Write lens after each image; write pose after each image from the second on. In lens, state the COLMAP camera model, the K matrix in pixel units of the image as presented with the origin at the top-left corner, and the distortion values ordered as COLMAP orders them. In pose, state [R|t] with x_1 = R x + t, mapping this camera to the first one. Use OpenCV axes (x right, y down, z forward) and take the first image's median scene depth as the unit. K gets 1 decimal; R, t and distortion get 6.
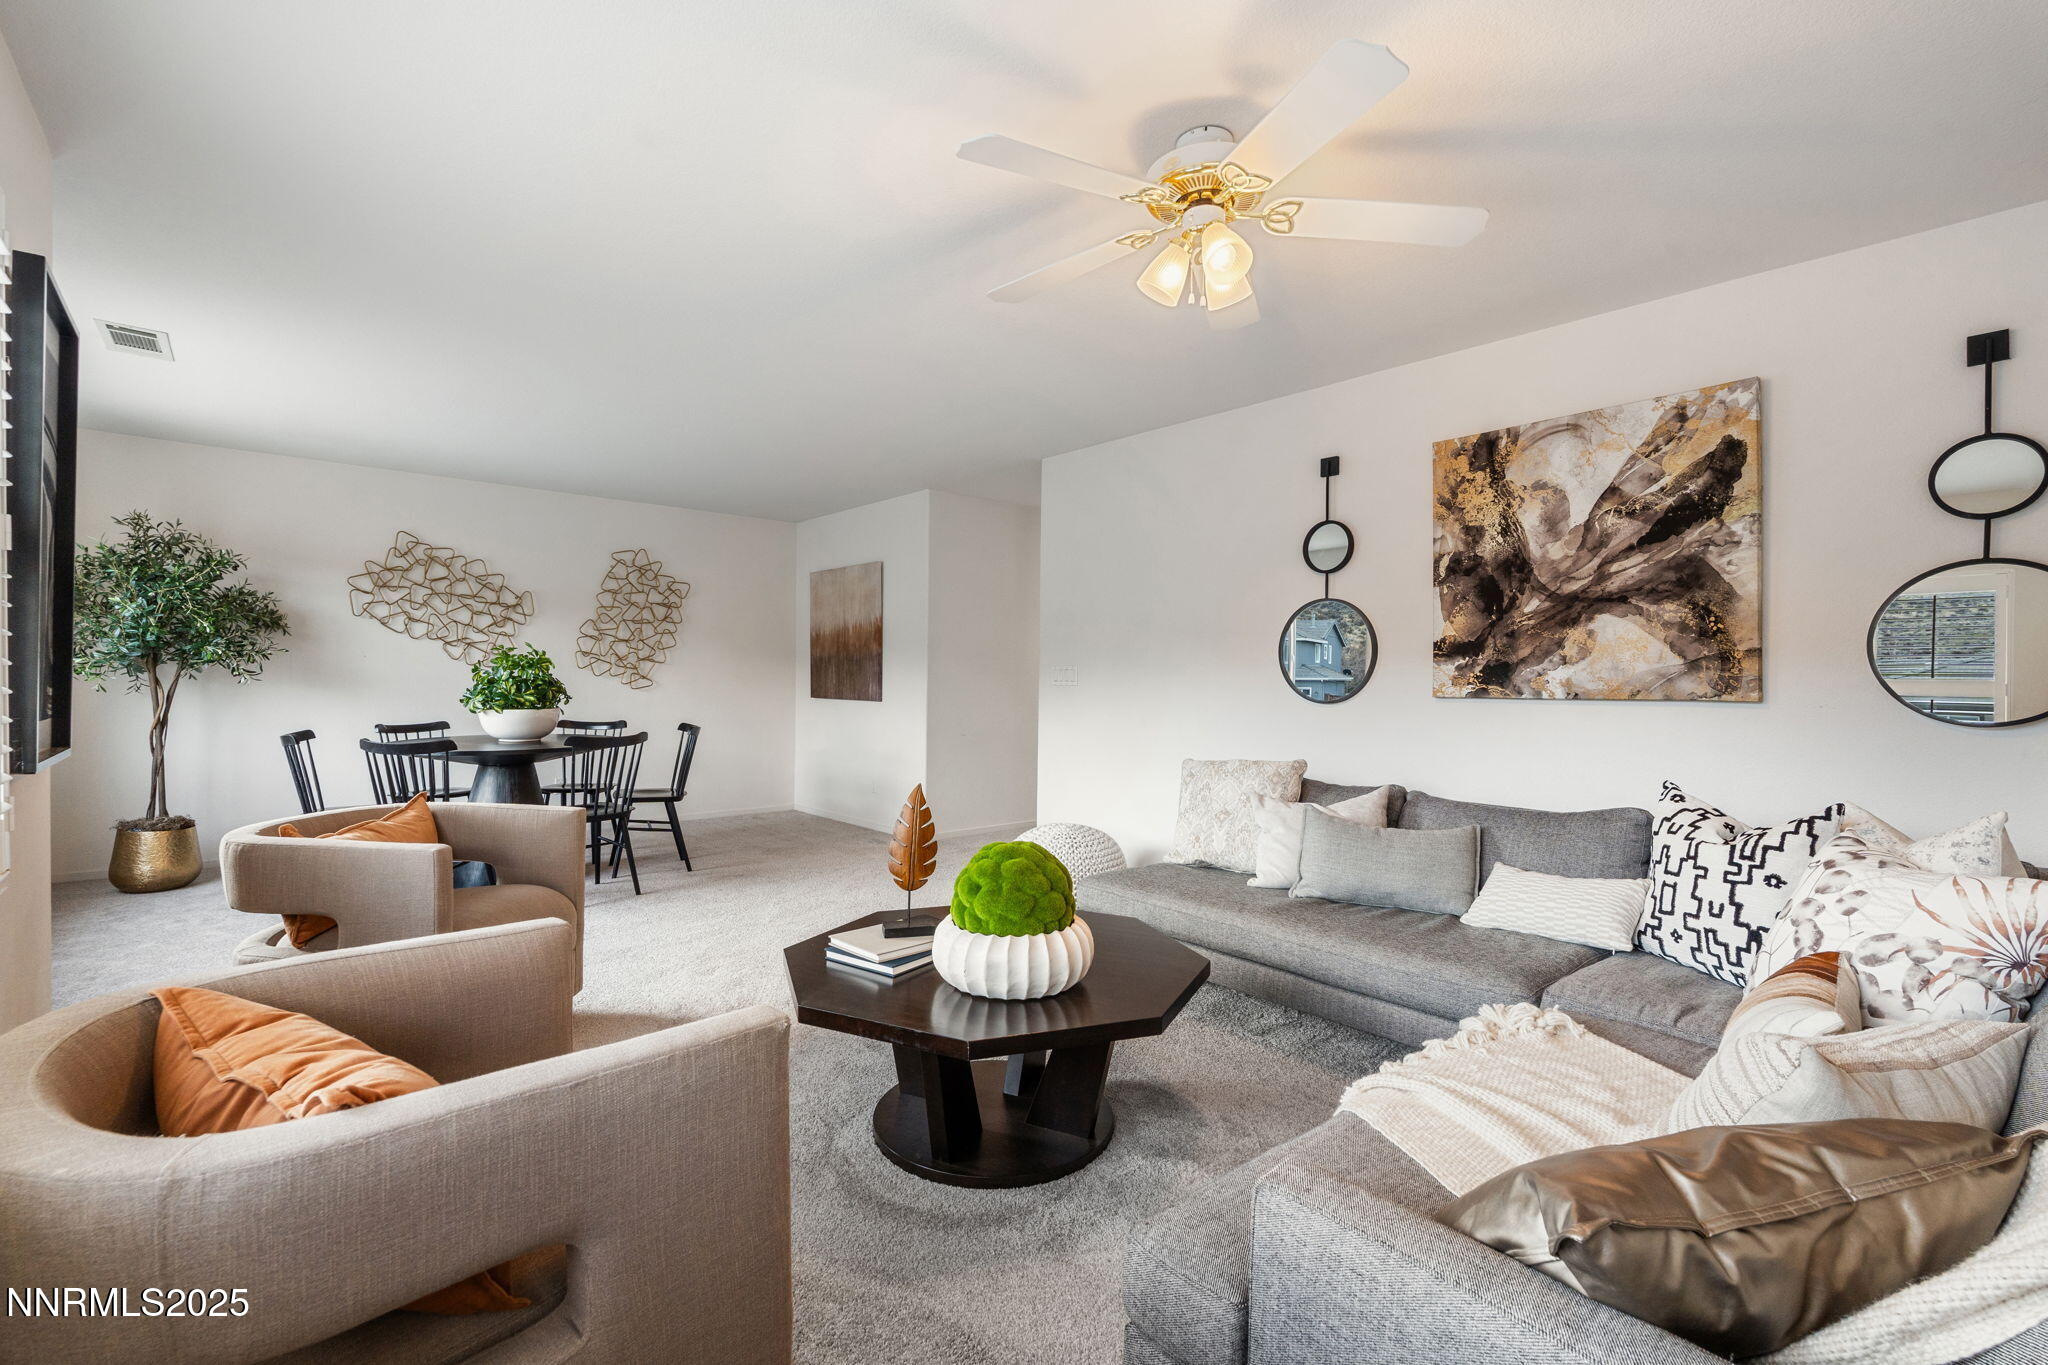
lens RADIAL K [[897.9, 0, 1014.9], [0, 897.9, 677.0], [0, 0, 1]] dist [0.000447, -0.001151]
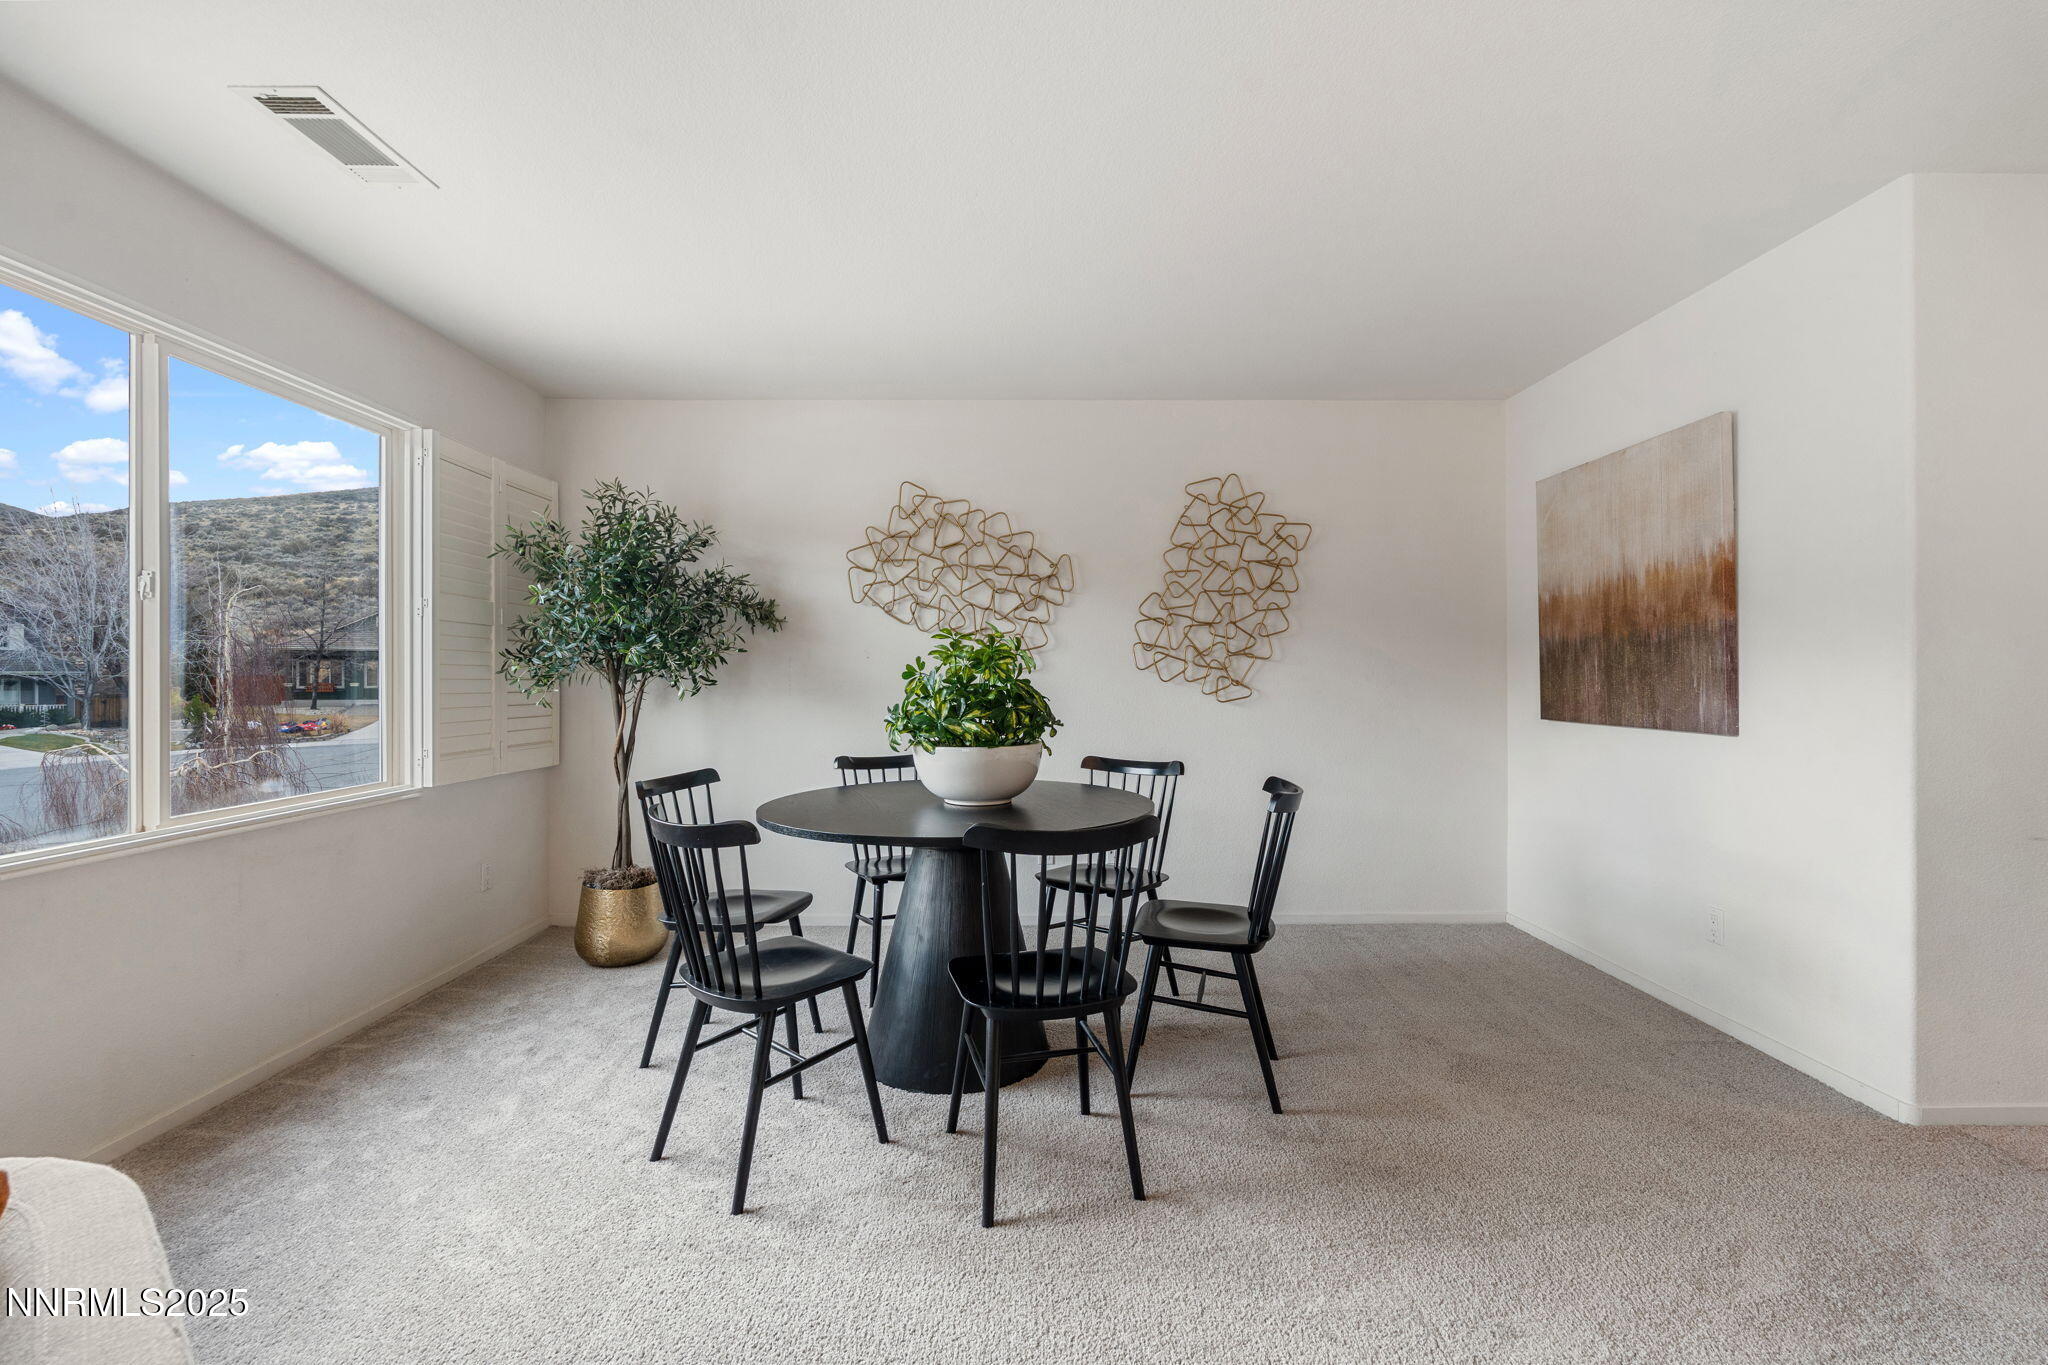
lens RADIAL K [[897.9, 0, 1028.1], [0, 897.9, 671.5], [0, 0, 1]] dist [0.000447, -0.001151]
pose [[0.759759, -0.014397, -0.650045, -0.127183], [0.009328, 0.999893, -0.011242, -0.002016], [0.650138, 0.002477, 0.759812, 0.453948]]
